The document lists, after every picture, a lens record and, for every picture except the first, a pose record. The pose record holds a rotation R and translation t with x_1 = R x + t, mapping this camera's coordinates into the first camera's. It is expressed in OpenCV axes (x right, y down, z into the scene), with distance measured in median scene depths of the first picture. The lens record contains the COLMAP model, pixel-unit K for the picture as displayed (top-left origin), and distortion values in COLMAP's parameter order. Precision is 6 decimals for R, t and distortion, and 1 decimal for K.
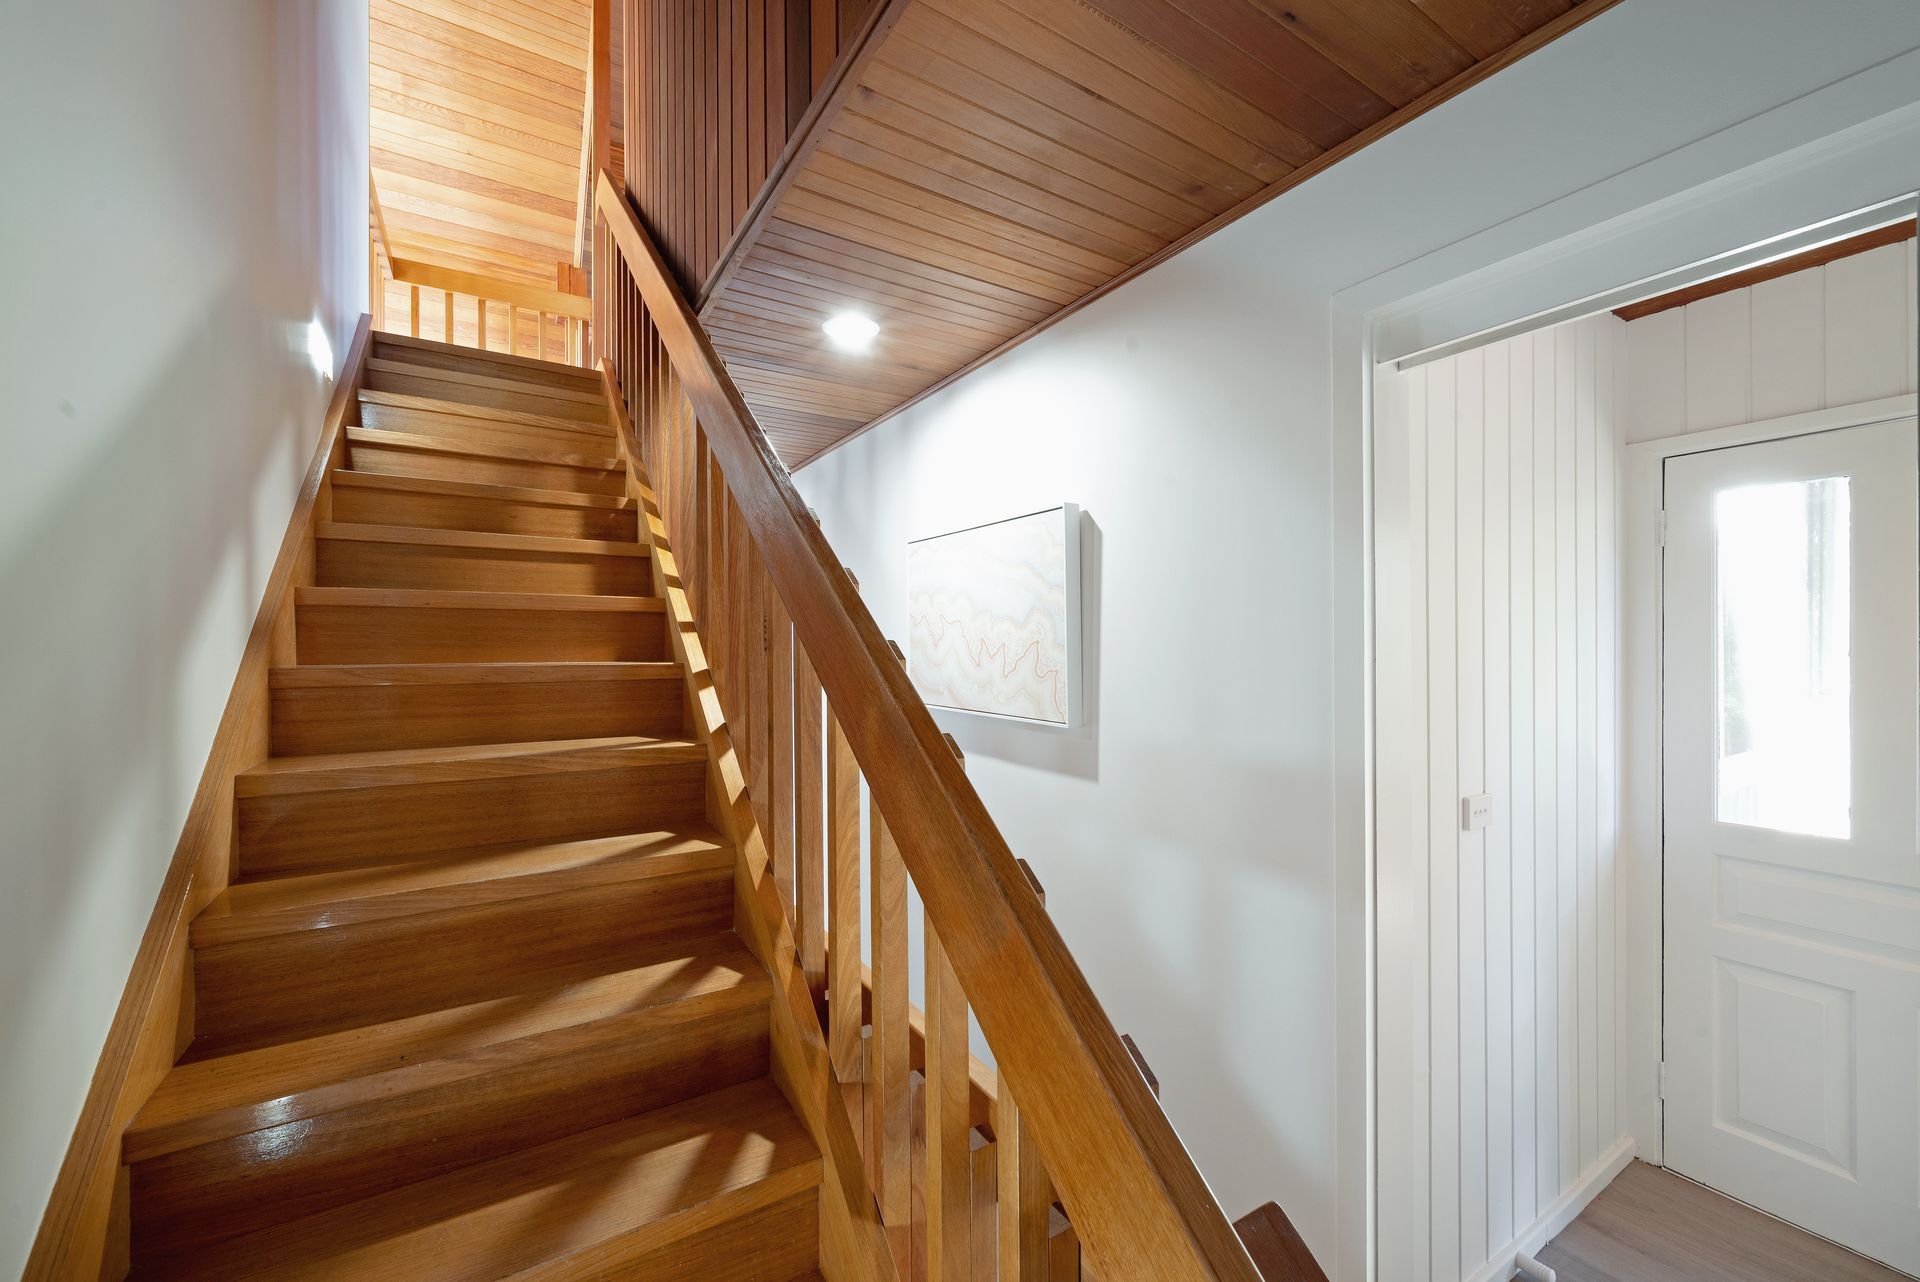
lens RADIAL K [[757.7, 0, 959.6], [0, 757.7, 643.2], [0, 0, 1]] dist [-0.000621, 0.000380]
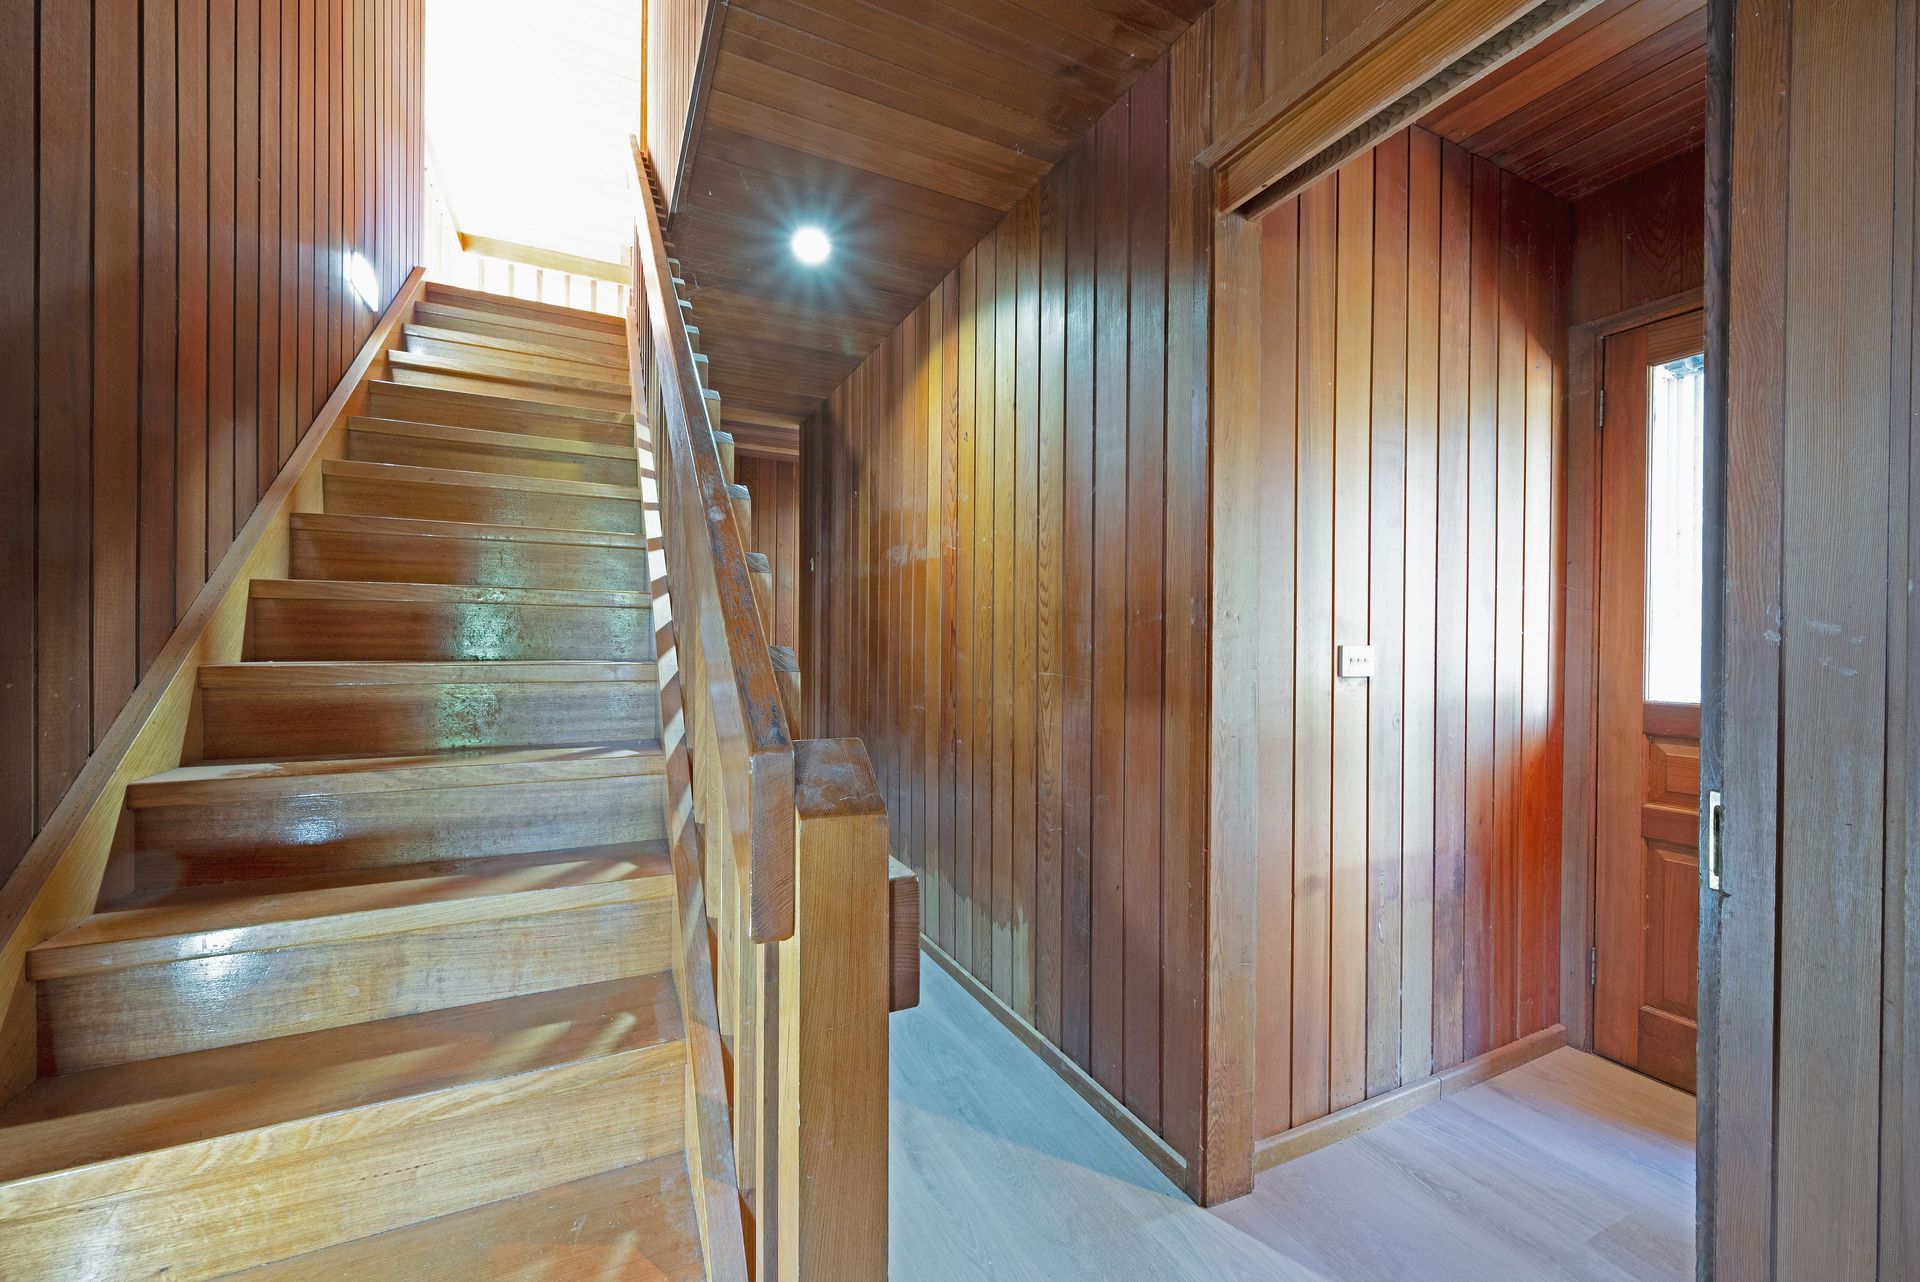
lens RADIAL K [[757.7, 0, 959.0], [0, 757.7, 644.1], [0, 0, 1]] dist [-0.000621, 0.000380]
pose [[0.994185, 0.012157, -0.106996, 0.186869], [-0.011067, 0.999881, 0.010767, 0.143447], [0.107114, -0.009520, 0.994201, -0.062629]]
